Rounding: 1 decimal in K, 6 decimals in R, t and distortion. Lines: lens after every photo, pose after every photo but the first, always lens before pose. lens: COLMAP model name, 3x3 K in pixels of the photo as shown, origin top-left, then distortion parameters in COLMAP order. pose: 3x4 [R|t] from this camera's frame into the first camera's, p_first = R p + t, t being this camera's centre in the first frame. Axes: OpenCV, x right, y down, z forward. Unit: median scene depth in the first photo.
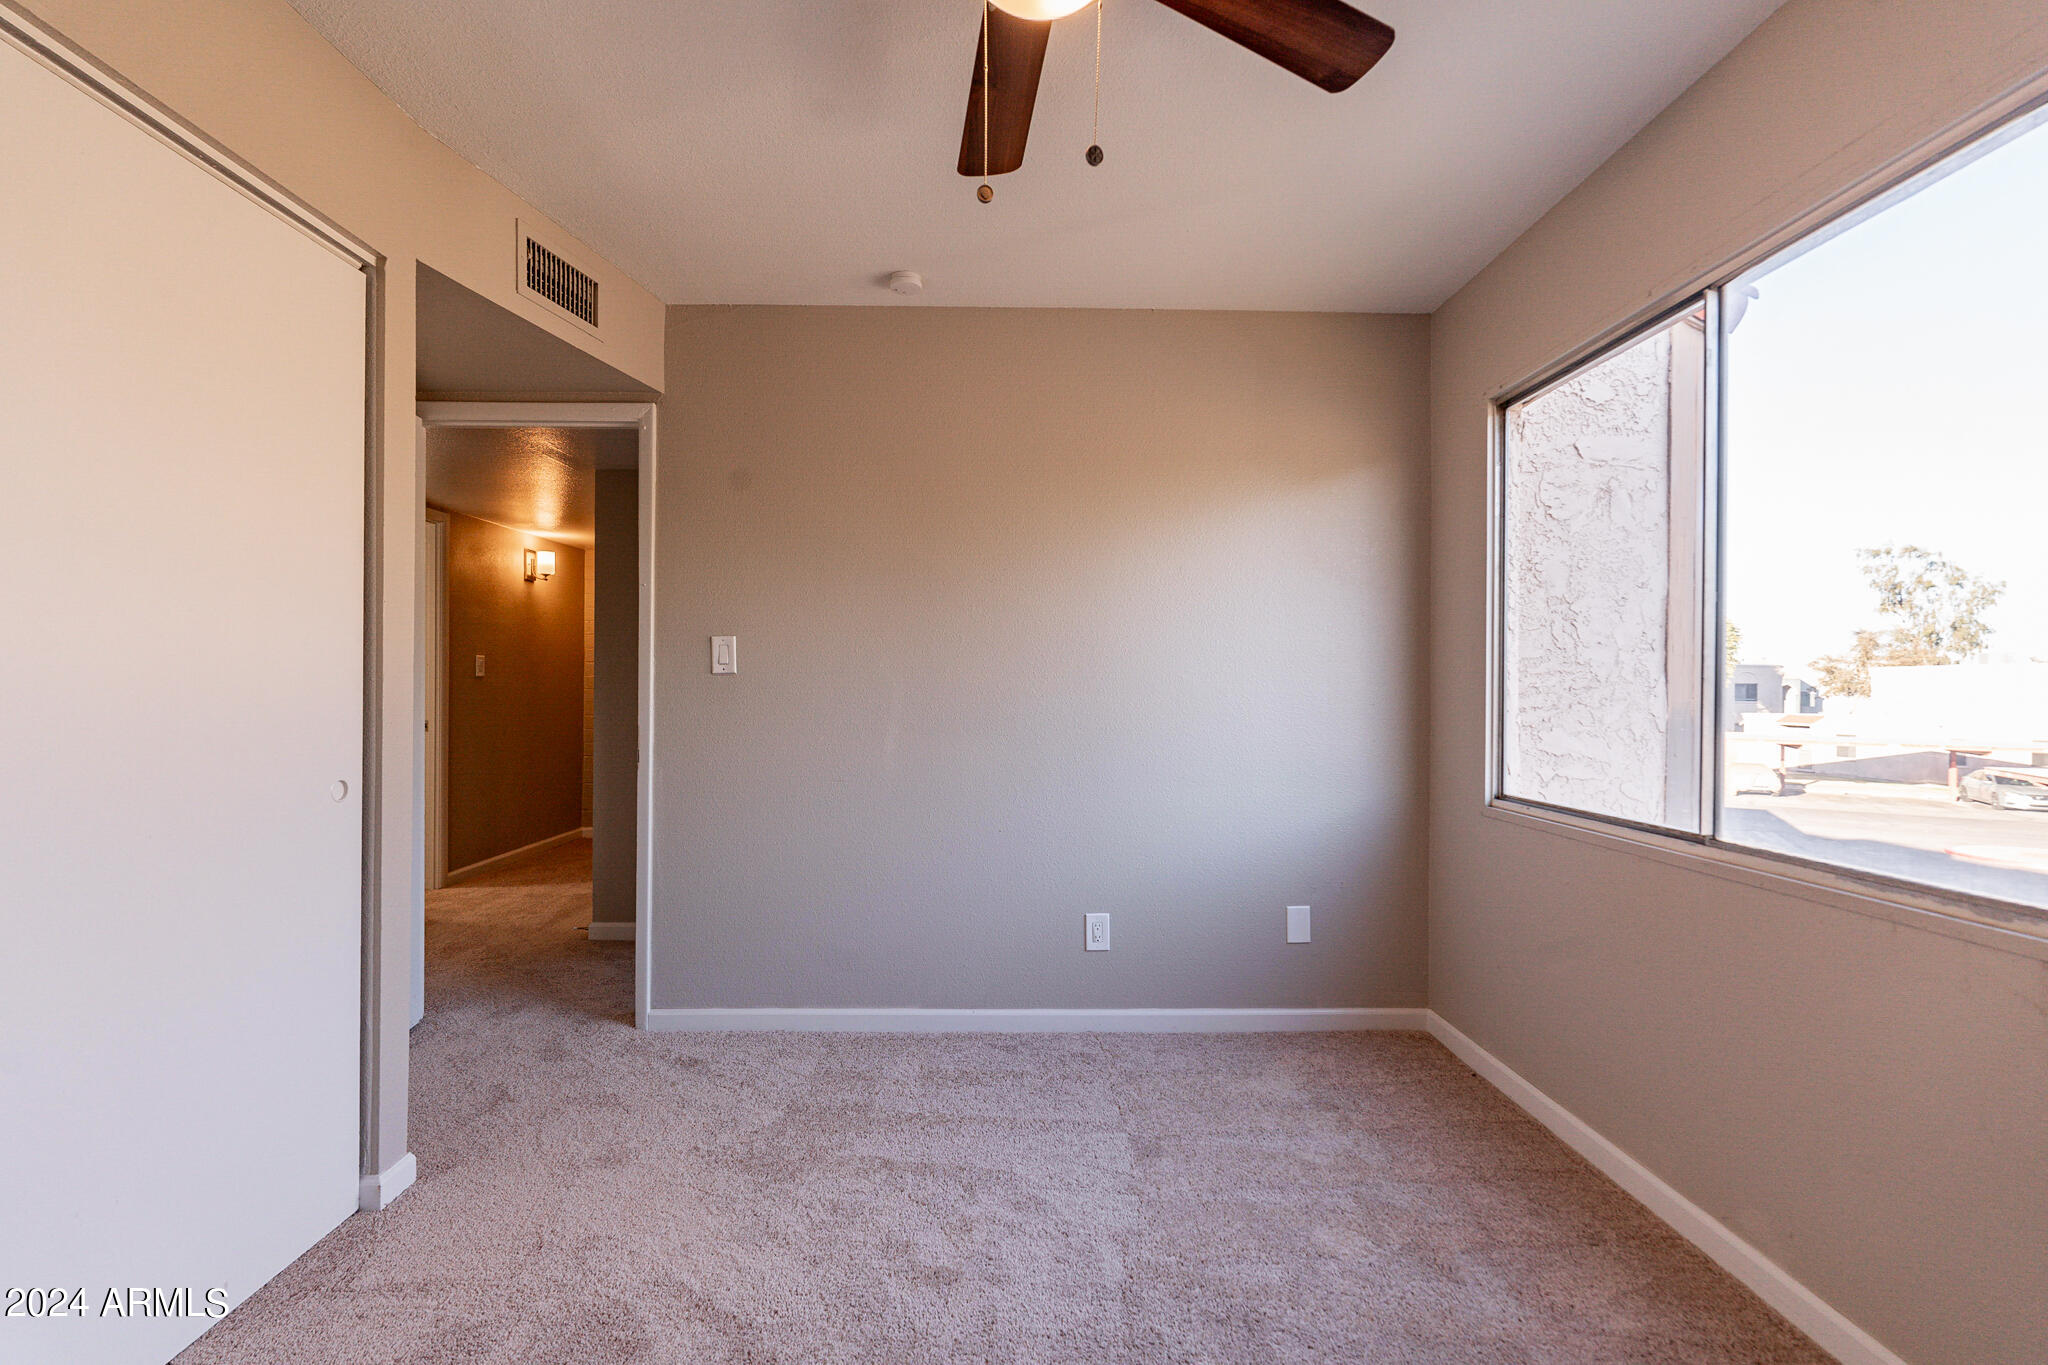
lens RADIAL K [[903.6, 0, 1027.5], [0, 903.6, 686.9], [0, 0, 1]] dist [-0.002996, -0.000248]
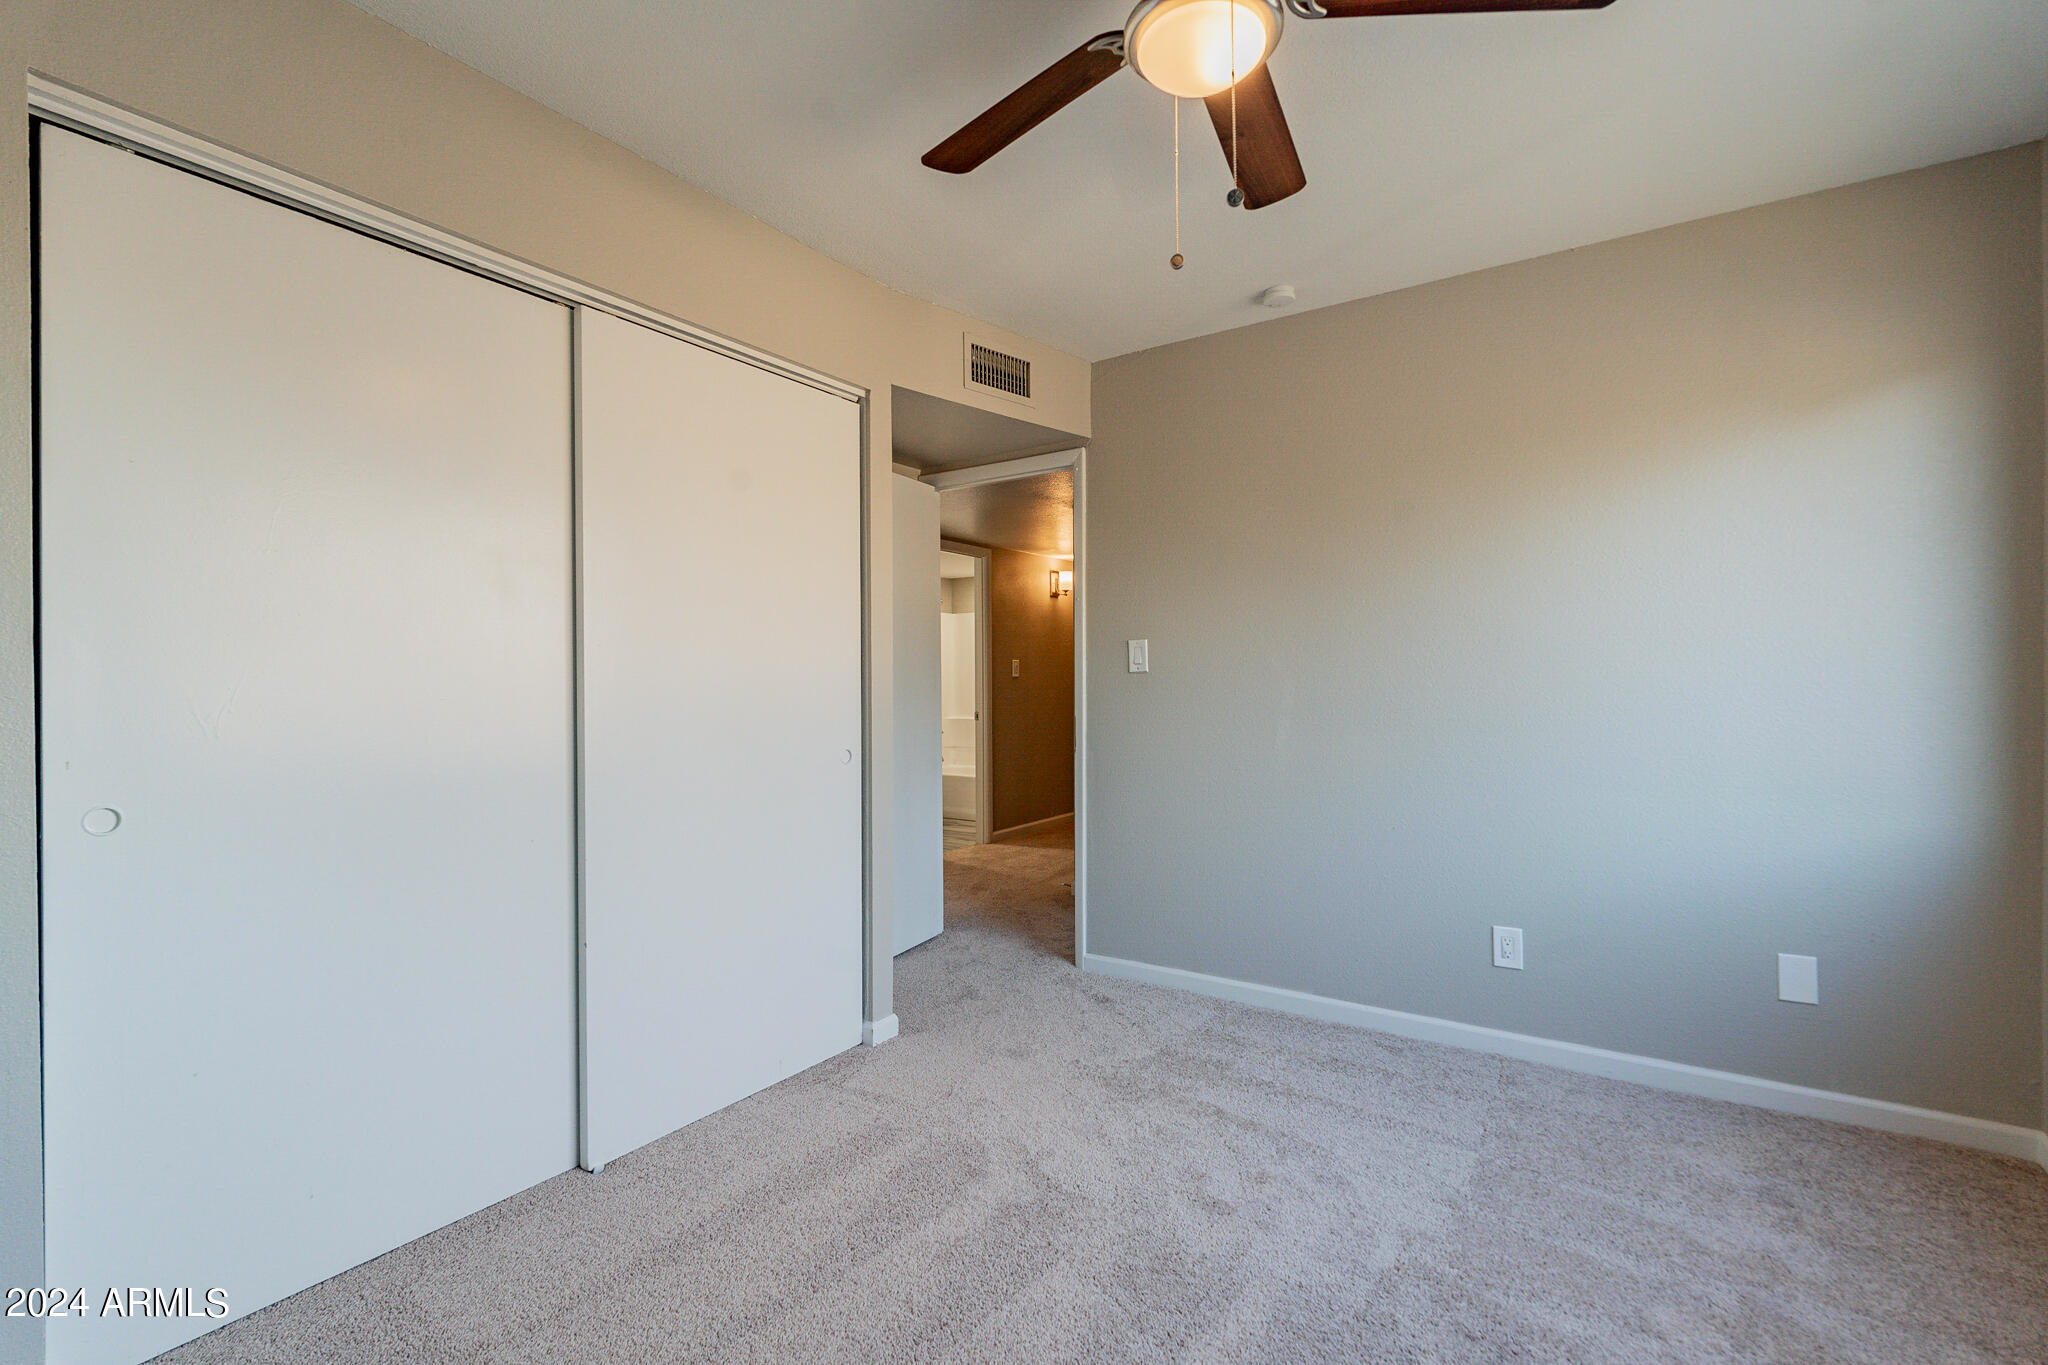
lens RADIAL K [[903.6, 0, 1009.6], [0, 903.6, 685.3], [0, 0, 1]] dist [-0.002996, -0.000248]
pose [[0.814972, -0.008812, -0.579433, 0.235260], [0.010503, 0.999945, -0.000433, 0.001005], [0.579405, -0.005733, 0.815020, -0.042126]]
